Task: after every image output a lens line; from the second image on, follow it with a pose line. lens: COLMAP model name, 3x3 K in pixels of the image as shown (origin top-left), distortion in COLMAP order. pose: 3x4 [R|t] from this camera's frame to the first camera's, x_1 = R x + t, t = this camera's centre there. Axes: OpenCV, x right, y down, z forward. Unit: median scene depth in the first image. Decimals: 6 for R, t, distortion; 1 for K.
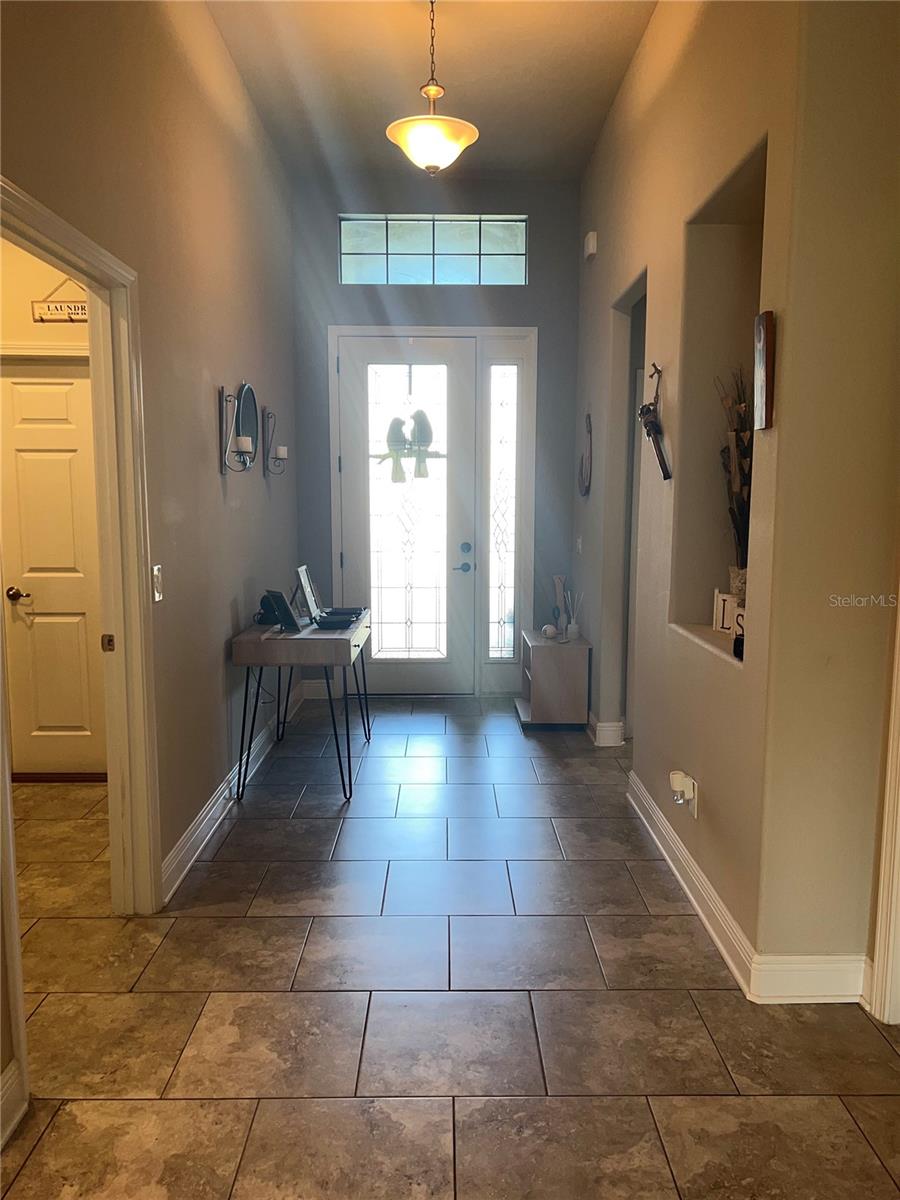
lens RADIAL K [[899.0, 0, 449.2], [0, 899.0, 598.3], [0, 0, 1]] dist [0.034102, -0.000884]
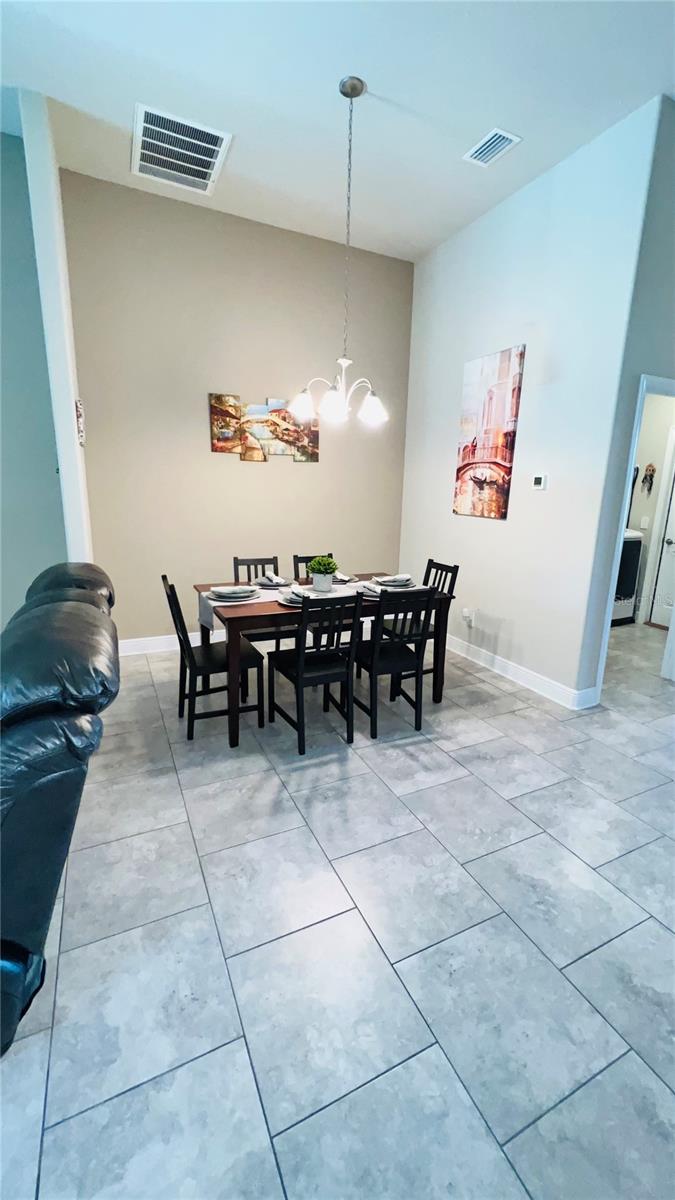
lens RADIAL K [[480.9, 0, 340.6], [0, 480.9, 594.4], [0, 0, 1]] dist [-0.004687, 0.000888]
pose [[0.423044, 0.205564, -0.882484, 0.246025], [-0.126047, 0.977808, 0.167344, 0.024639], [0.897299, 0.040440, 0.439566, -0.224985]]
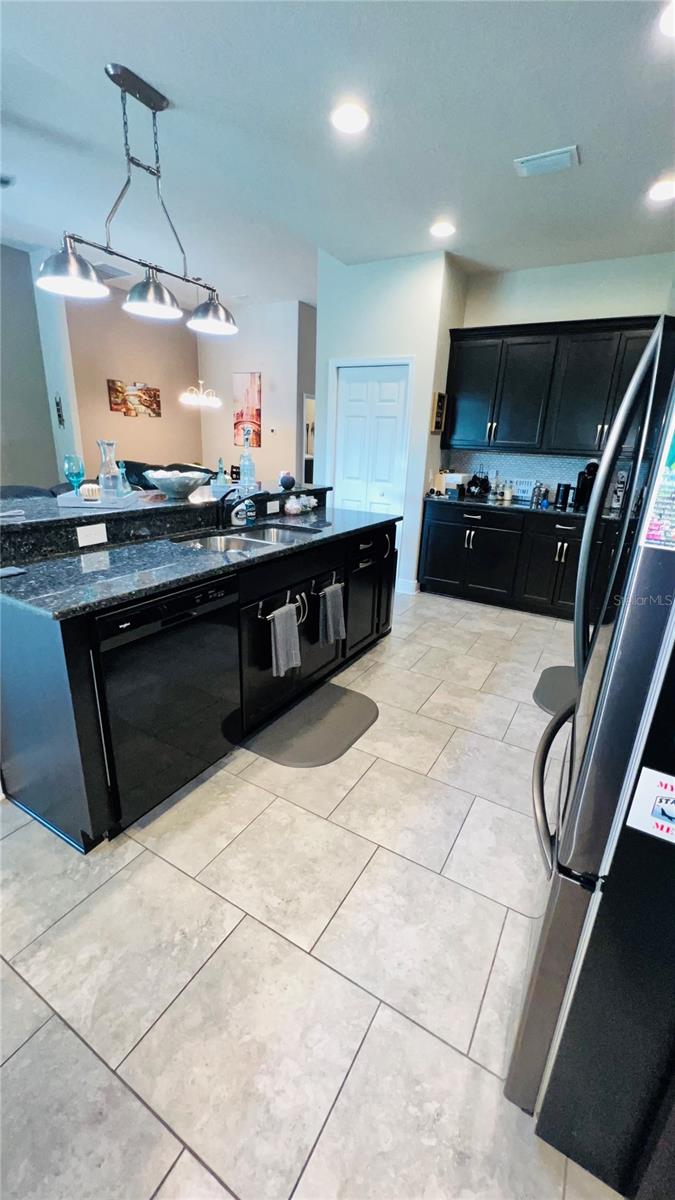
lens RADIAL K [[480.9, 0, 332.7], [0, 480.9, 594.4], [0, 0, 1]] dist [-0.004687, 0.000888]
pose [[0.850453, 0.193790, -0.489055, 0.984697], [-0.099648, 0.972187, 0.211948, 0.148688], [0.516527, -0.131519, 0.846110, -1.267573]]
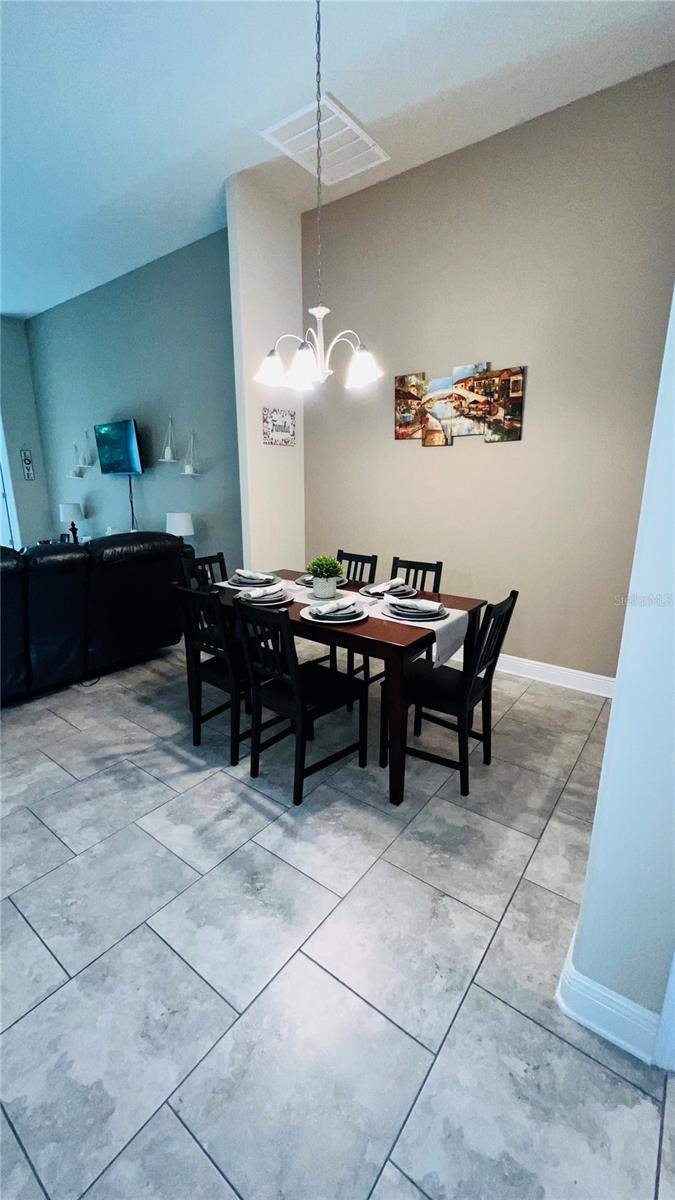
lens RADIAL K [[480.9, 0, 335.7], [0, 480.9, 594.0], [0, 0, 1]] dist [-0.004687, 0.000888]
pose [[-0.612428, 0.178575, -0.770092, 0.036906], [-0.097817, 0.949547, 0.297980, -0.046148], [0.784451, 0.257820, -0.564062, 0.470336]]
